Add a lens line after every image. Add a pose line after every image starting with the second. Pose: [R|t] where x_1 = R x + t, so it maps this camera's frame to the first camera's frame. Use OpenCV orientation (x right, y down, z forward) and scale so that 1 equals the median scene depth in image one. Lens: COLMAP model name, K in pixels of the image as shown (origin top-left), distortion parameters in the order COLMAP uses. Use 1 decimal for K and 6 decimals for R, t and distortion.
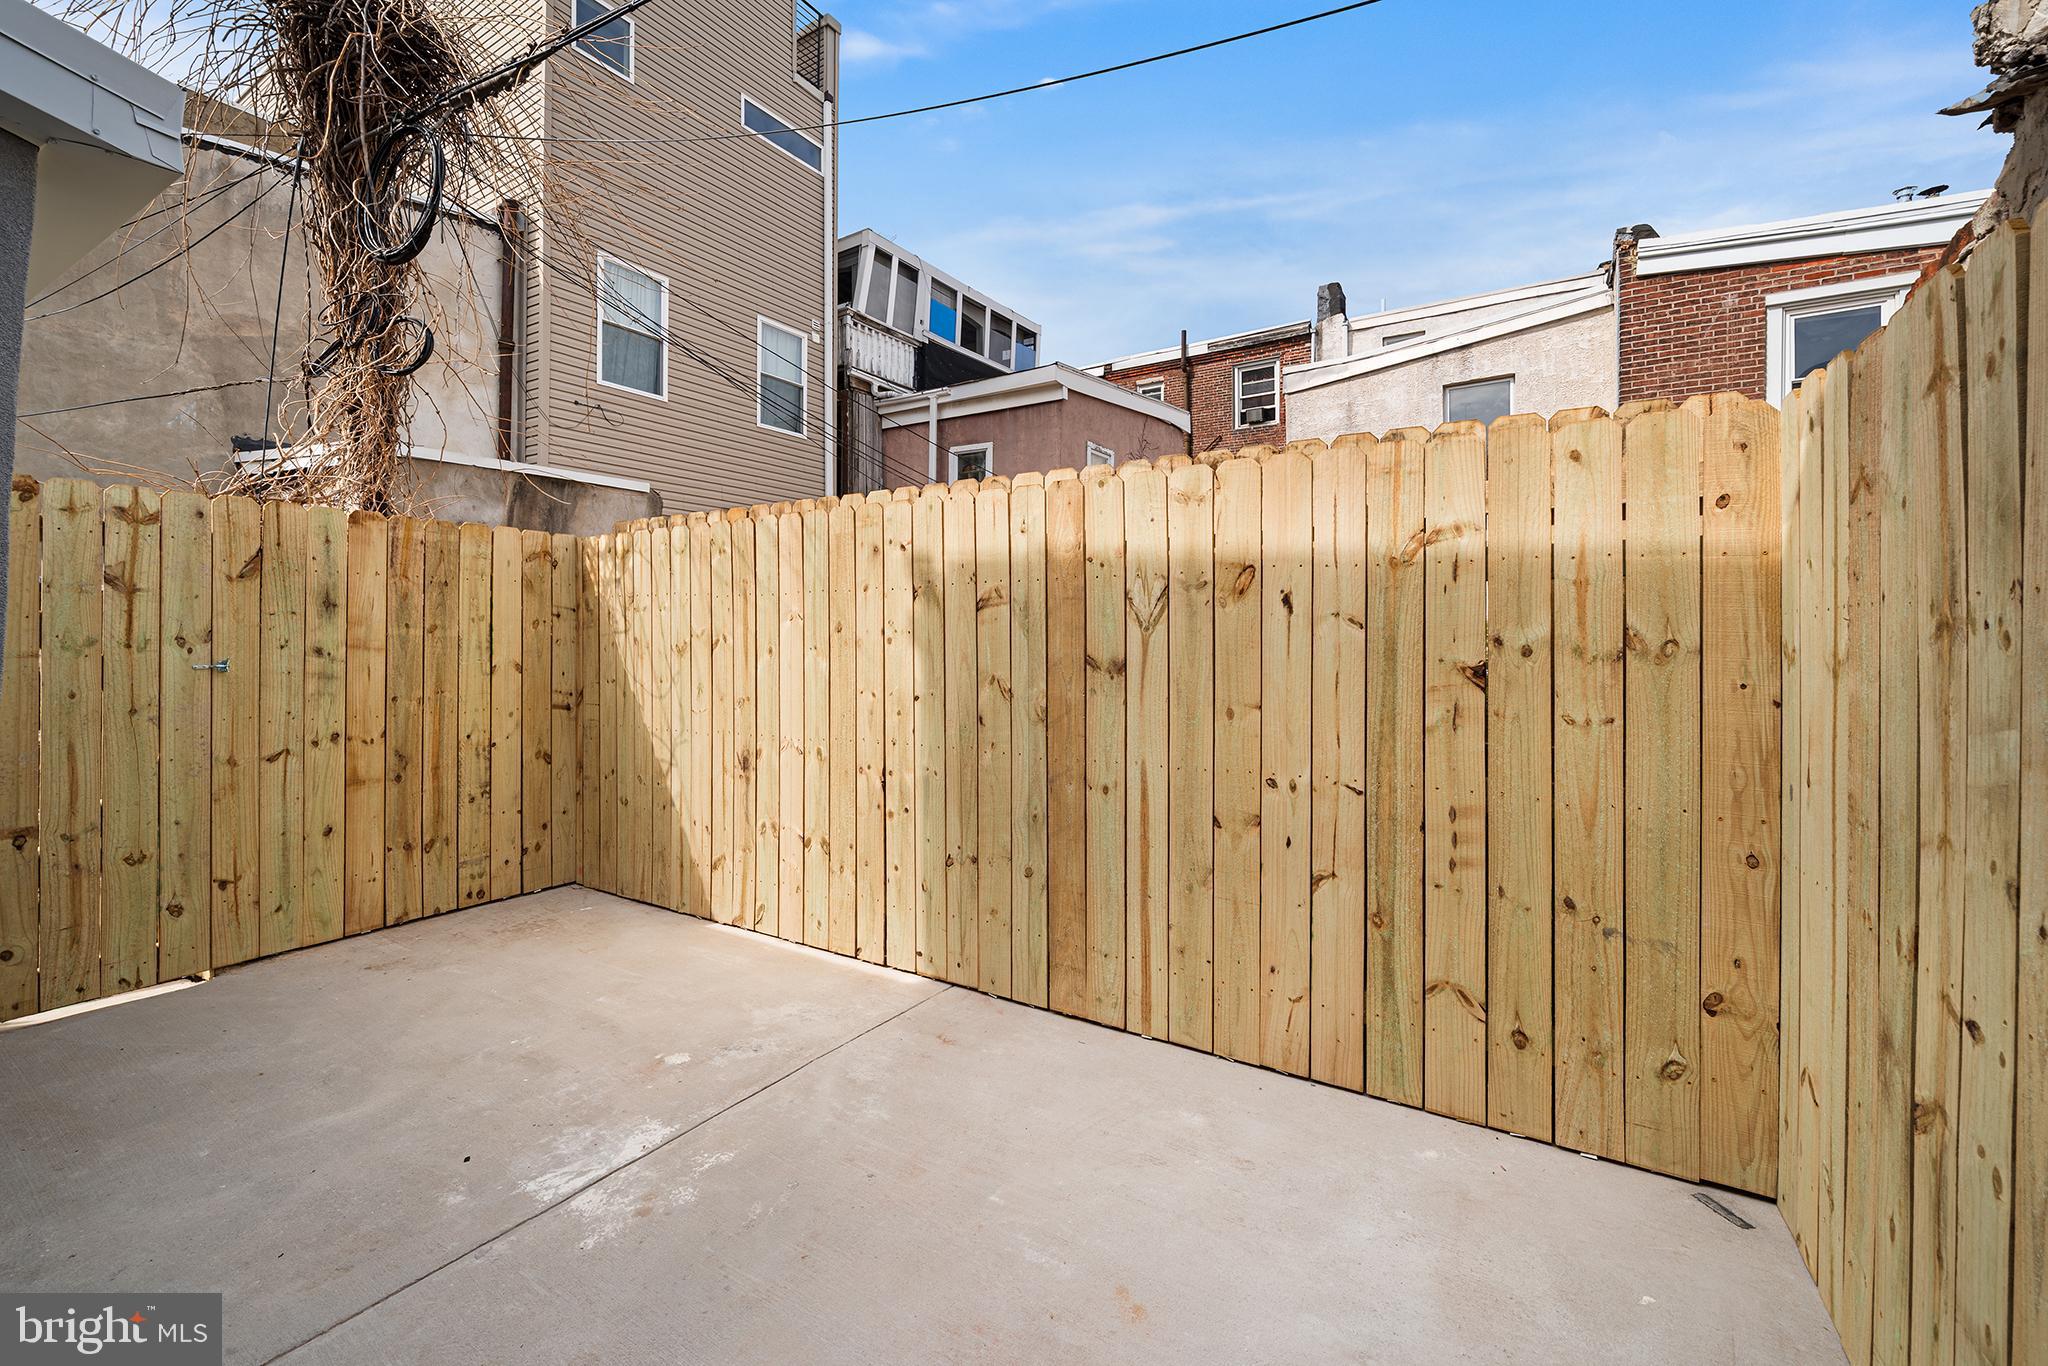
lens RADIAL K [[838.2, 0, 1036.2], [0, 838.2, 645.6], [0, 0, 1]] dist [-0.004082, -0.000253]
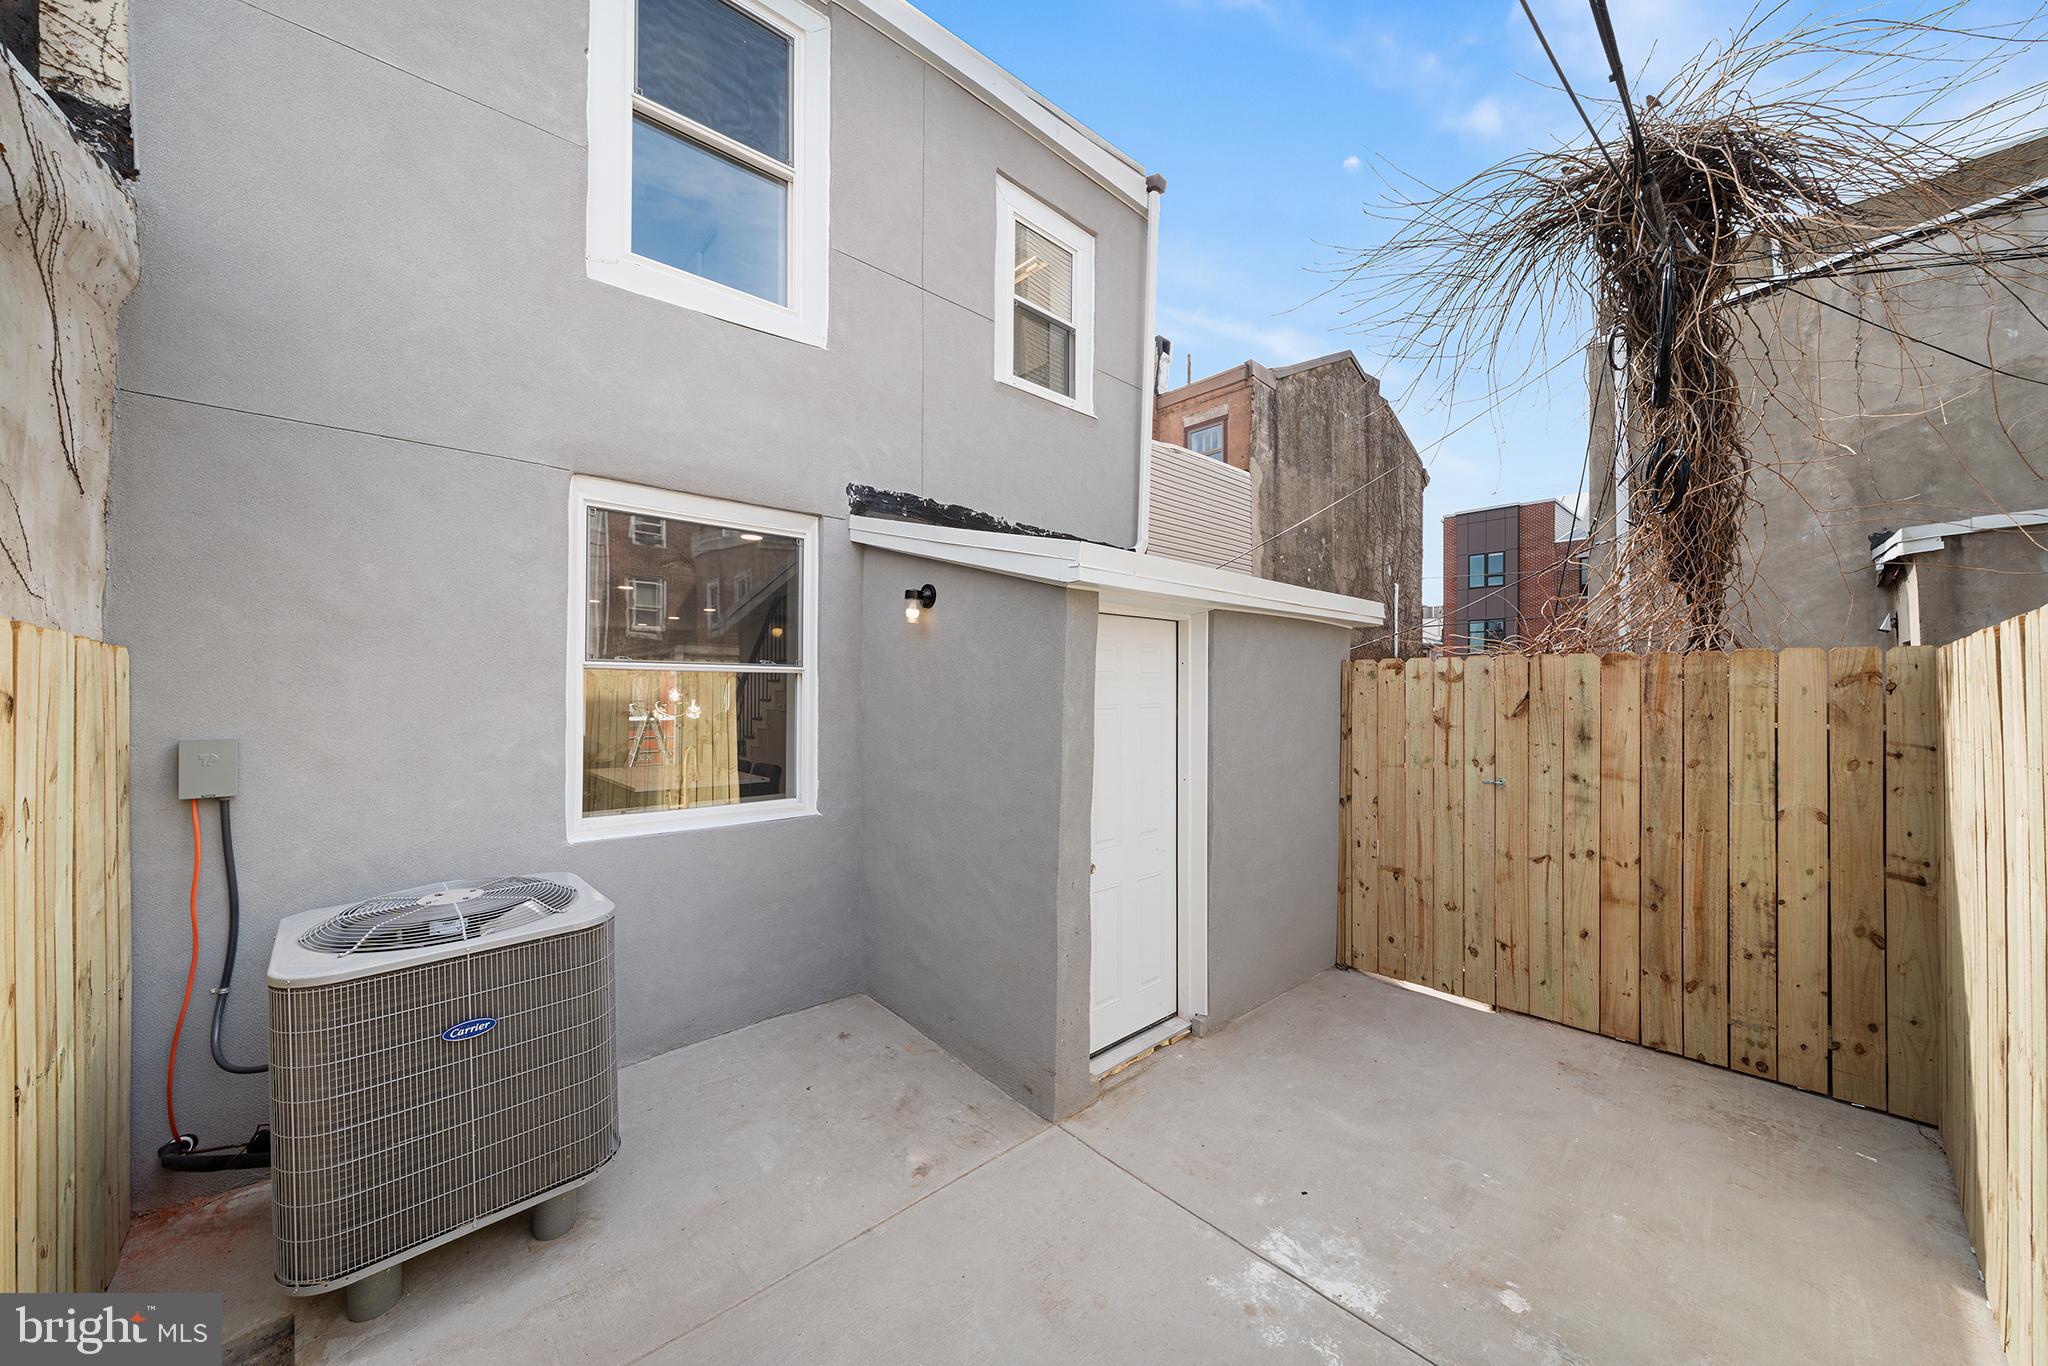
lens RADIAL K [[747.0, 0, 1030.4], [0, 747.0, 691.4], [0, 0, 1]] dist [-0.002733, -0.000121]
pose [[-0.262945, 0.002496, -0.964808, 0.341151], [-0.013349, 0.999892, 0.006225, -0.107975], [0.964719, 0.014516, -0.262883, 0.527541]]
